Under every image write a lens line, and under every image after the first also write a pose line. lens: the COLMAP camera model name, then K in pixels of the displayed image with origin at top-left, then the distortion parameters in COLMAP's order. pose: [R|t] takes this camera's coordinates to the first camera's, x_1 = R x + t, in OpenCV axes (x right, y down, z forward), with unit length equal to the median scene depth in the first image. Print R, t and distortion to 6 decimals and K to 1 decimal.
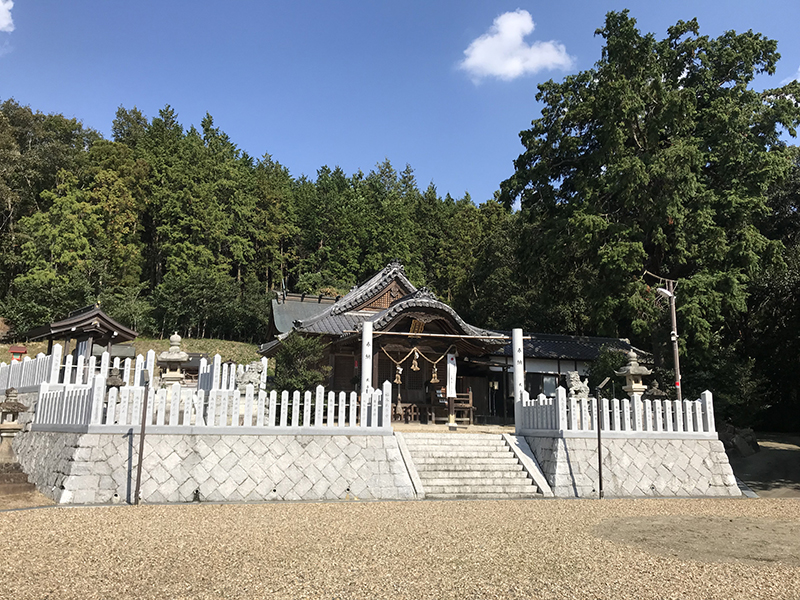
lens RADIAL K [[655.3, 0, 400.2], [0, 655.3, 299.6], [0, 0, 1]] dist [0.001024, 0.006002]
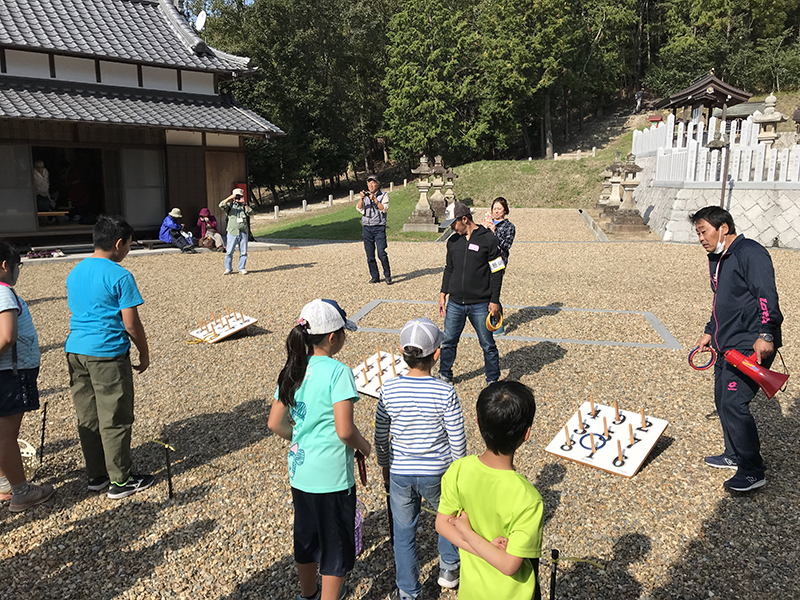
lens RADIAL K [[655.3, 0, 400.1], [0, 655.3, 299.3], [0, 0, 1]] dist [0.001024, 0.006002]
pose [[0.596623, 0.135832, -0.790943, 0.157726], [0.156482, 0.946965, 0.280663, -0.022858], [0.787118, -0.291218, 0.543726, -0.122719]]
